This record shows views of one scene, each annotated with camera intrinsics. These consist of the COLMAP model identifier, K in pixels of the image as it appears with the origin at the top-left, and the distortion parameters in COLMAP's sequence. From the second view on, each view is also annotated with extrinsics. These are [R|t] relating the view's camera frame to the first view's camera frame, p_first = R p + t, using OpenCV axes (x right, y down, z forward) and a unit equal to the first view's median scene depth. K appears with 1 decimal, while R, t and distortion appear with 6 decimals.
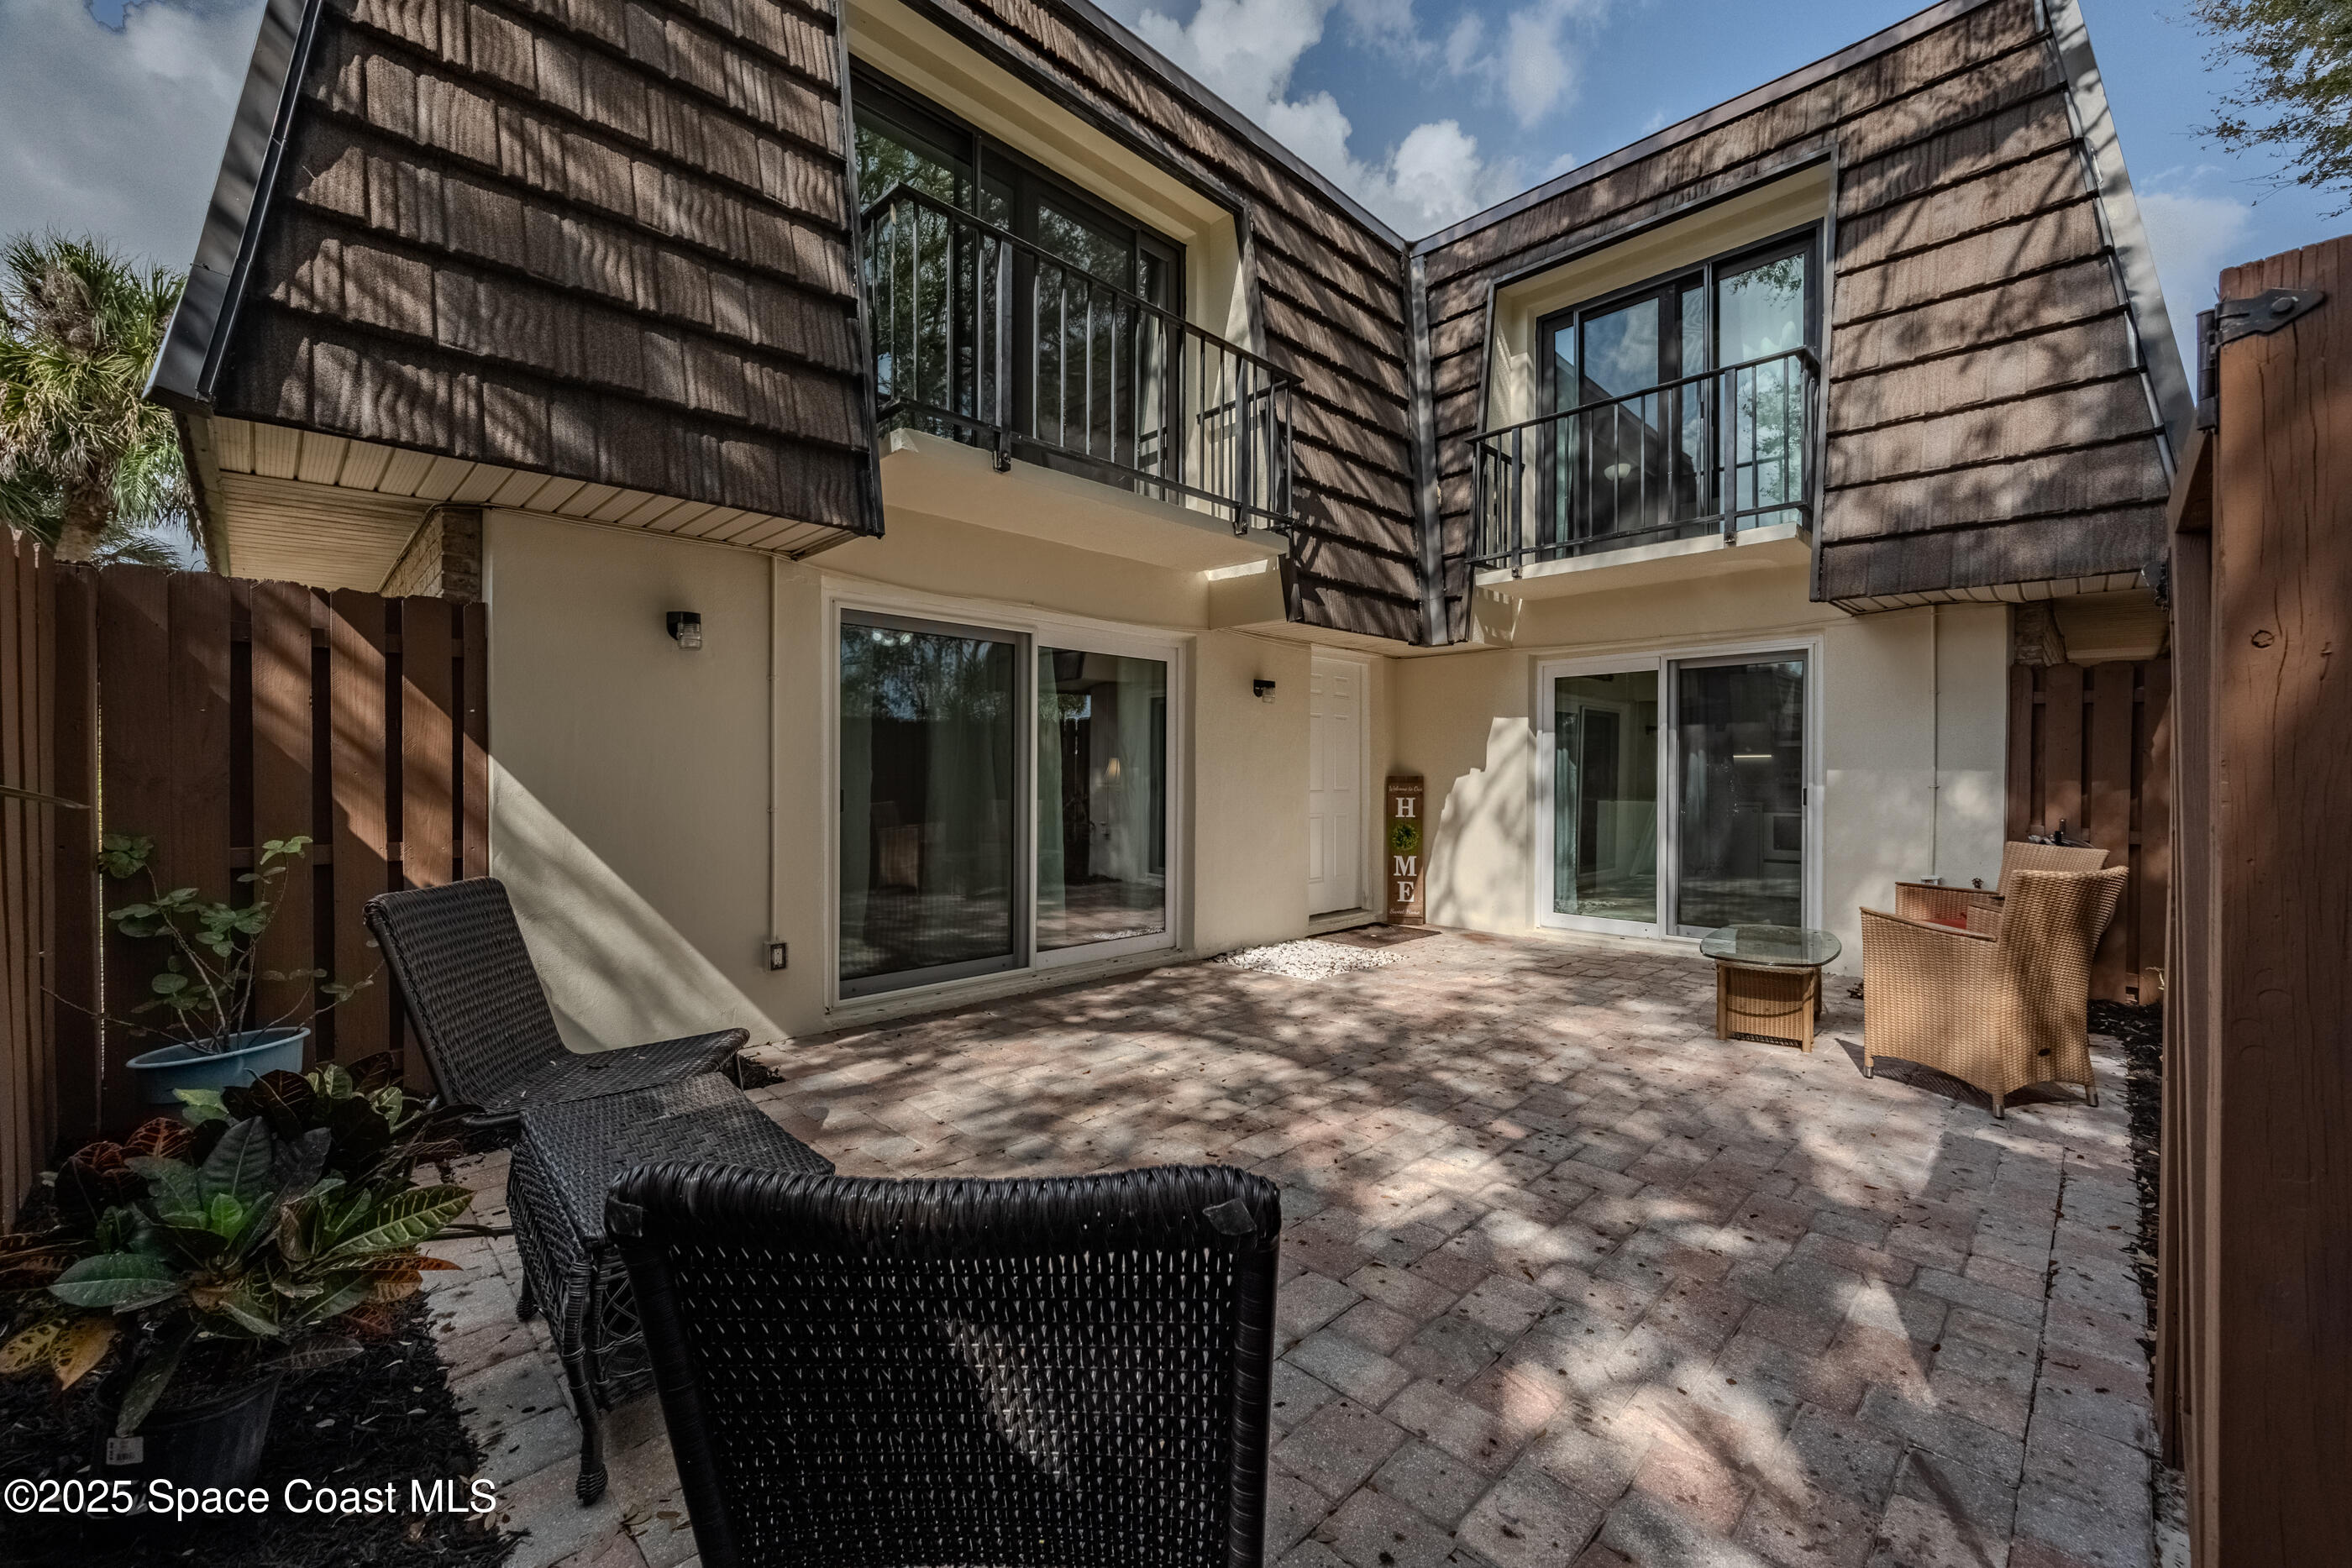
lens RADIAL K [[943.9, 0, 1174.5], [0, 943.9, 783.7], [0, 0, 1]] dist [-0.000938, -0.000086]
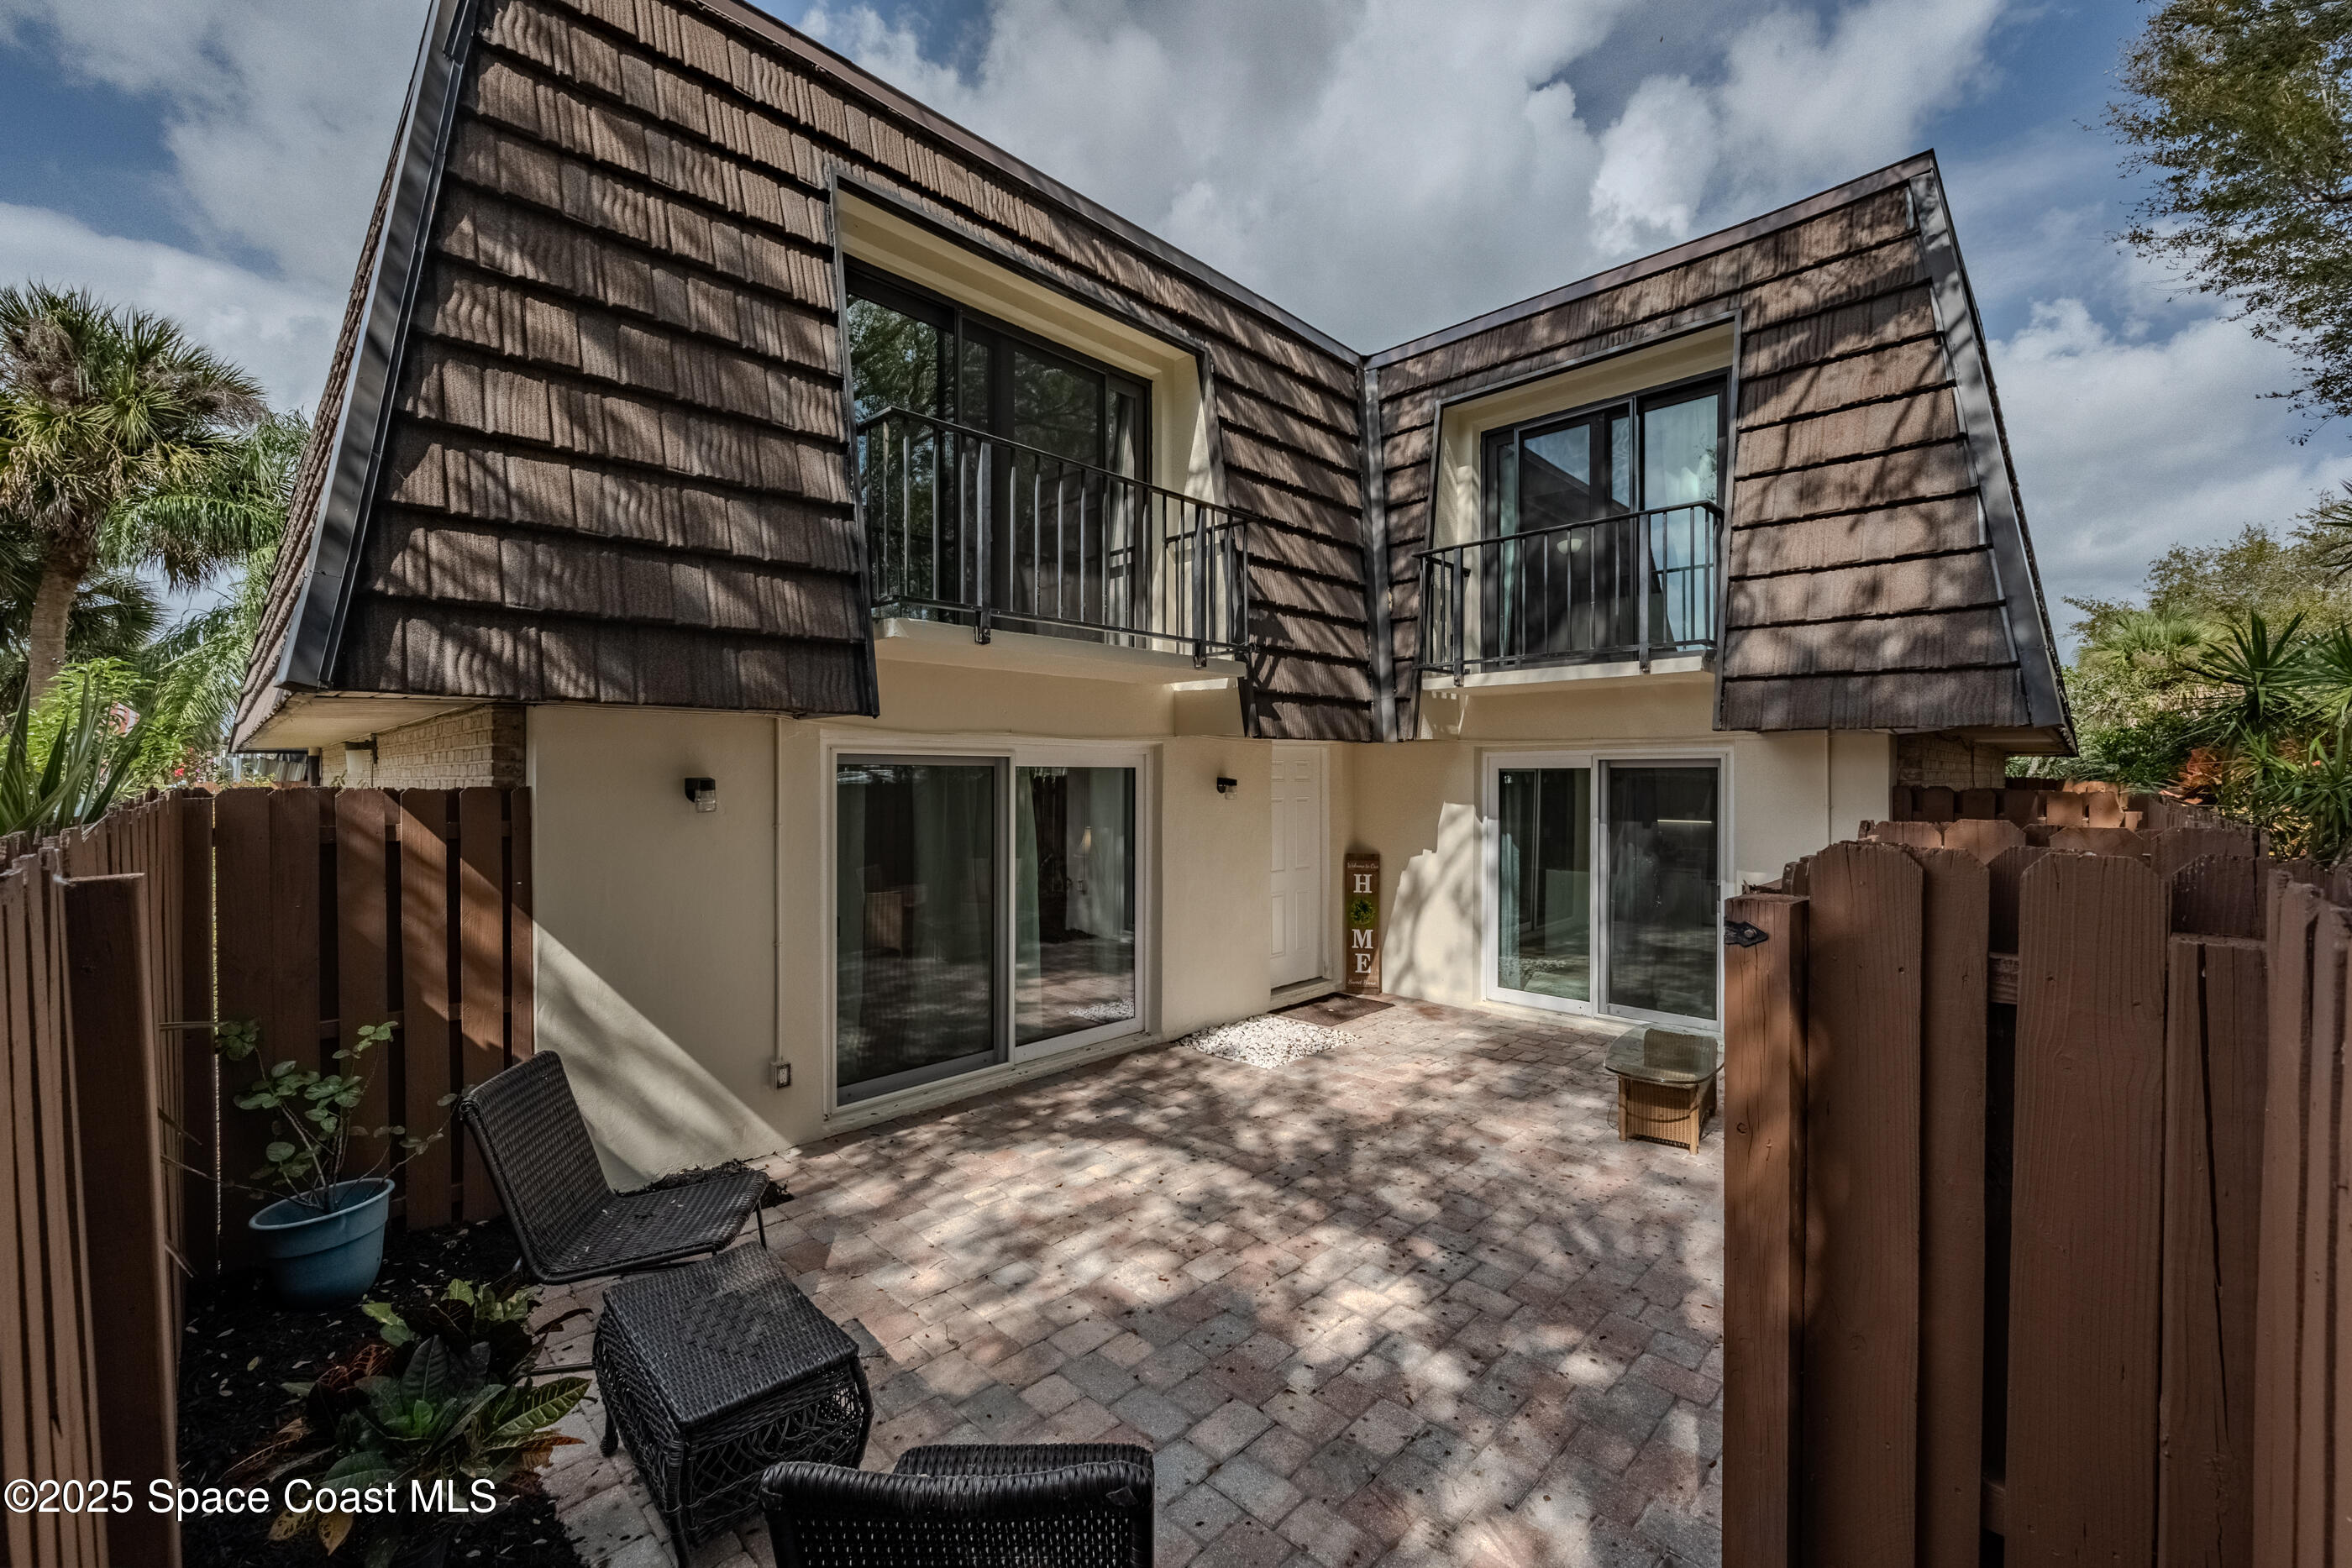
lens RADIAL K [[956.7, 0, 1169.2], [0, 956.7, 791.2], [0, 0, 1]] dist [0.004961, -0.002923]
pose [[0.999910, -0.001718, 0.013270, 0.017726], [0.001666, 0.999991, 0.003938, -0.120597], [-0.013277, -0.003915, 0.999904, -0.107986]]
